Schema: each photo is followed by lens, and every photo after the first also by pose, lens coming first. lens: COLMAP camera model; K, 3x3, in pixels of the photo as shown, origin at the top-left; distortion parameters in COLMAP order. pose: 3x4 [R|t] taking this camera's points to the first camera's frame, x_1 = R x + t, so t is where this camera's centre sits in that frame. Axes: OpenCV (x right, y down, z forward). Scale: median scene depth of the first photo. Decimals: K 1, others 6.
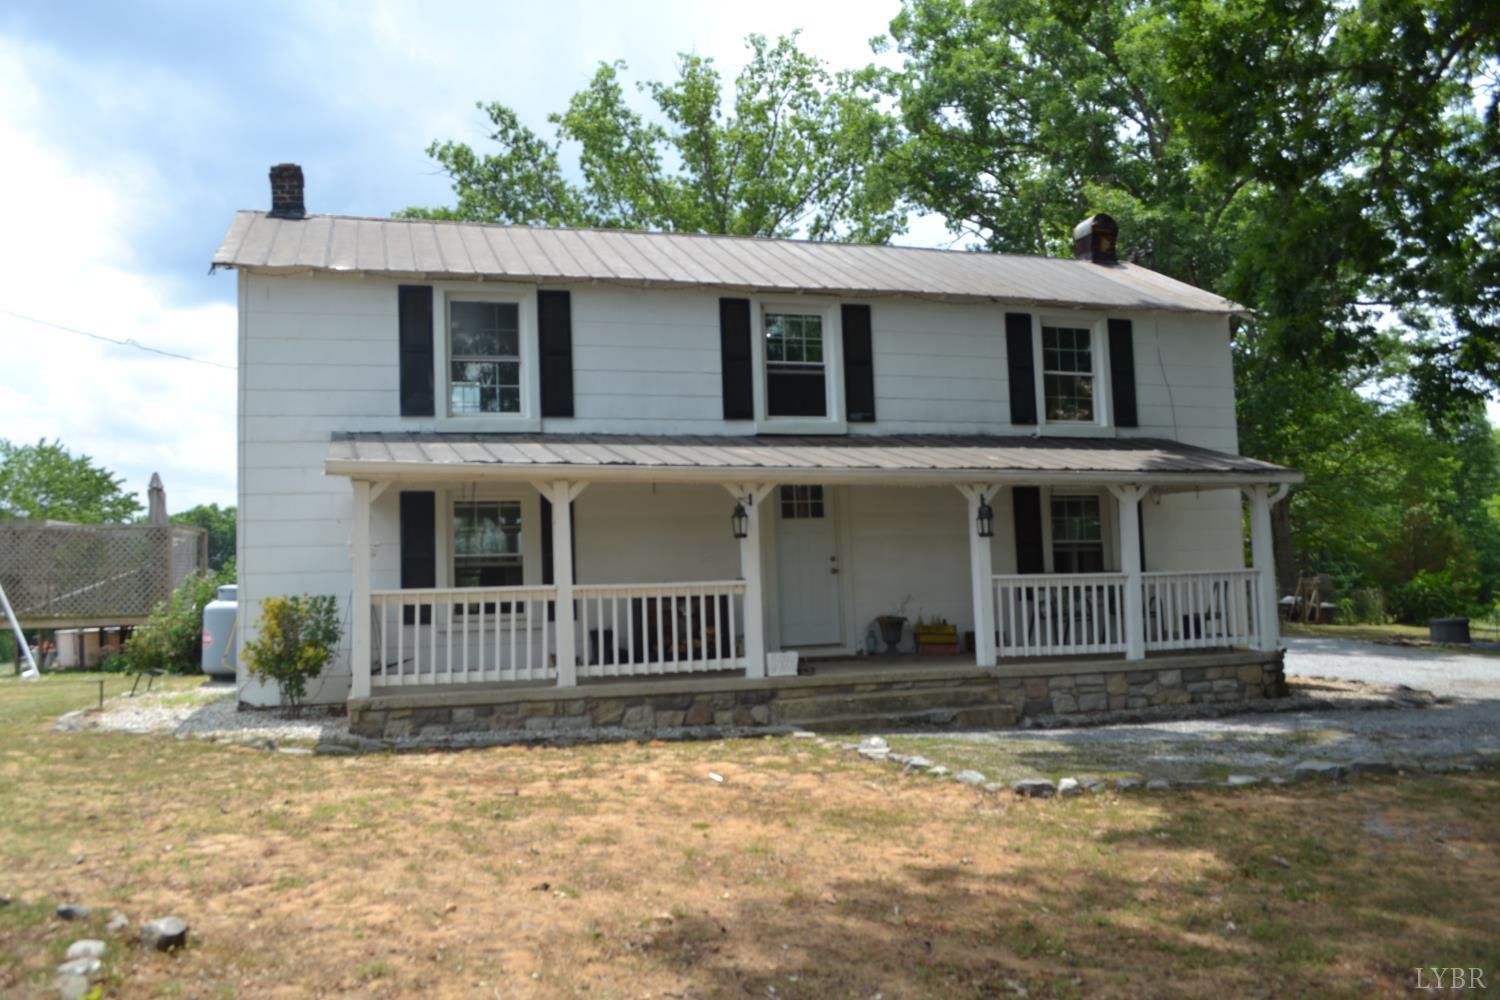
lens RADIAL K [[1207.2, 0, 746.0], [0, 1207.2, 522.1], [0, 0, 1]] dist [-0.089046, 0.016085]
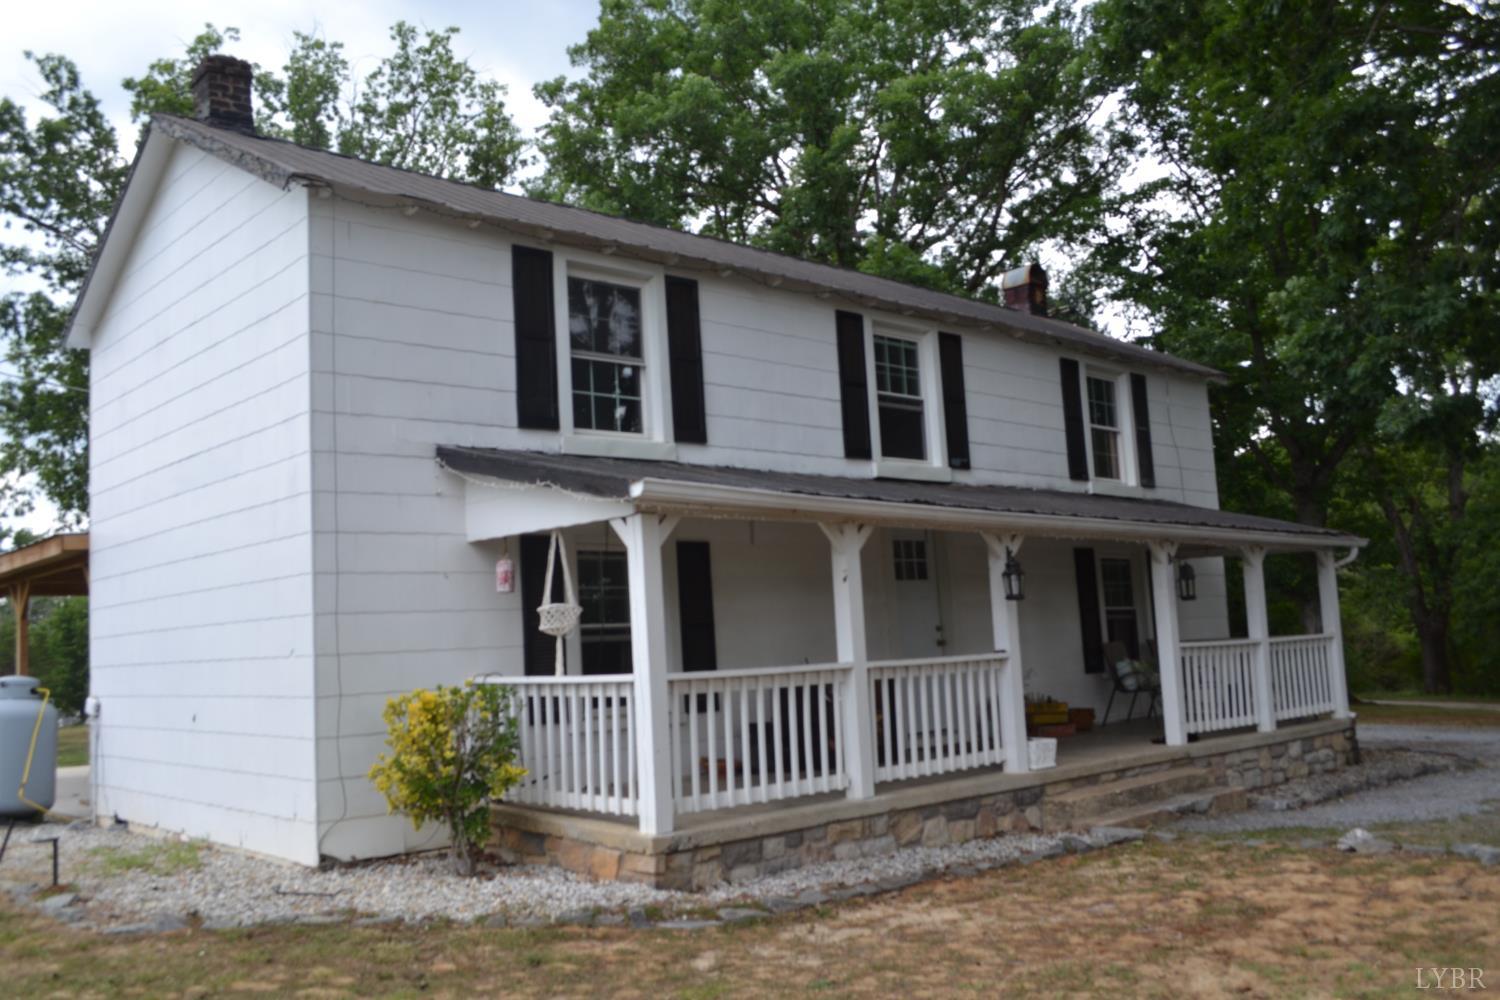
lens RADIAL K [[1306.5, 0, 750.7], [0, 1306.5, 507.0], [0, 0, 1]] dist [-0.081819, 0.005182]
pose [[0.904904, 0.033334, 0.424309, -0.442675], [-0.003344, 0.997454, -0.071229, 0.011186], [-0.425603, 0.063037, 0.902712, 0.227213]]
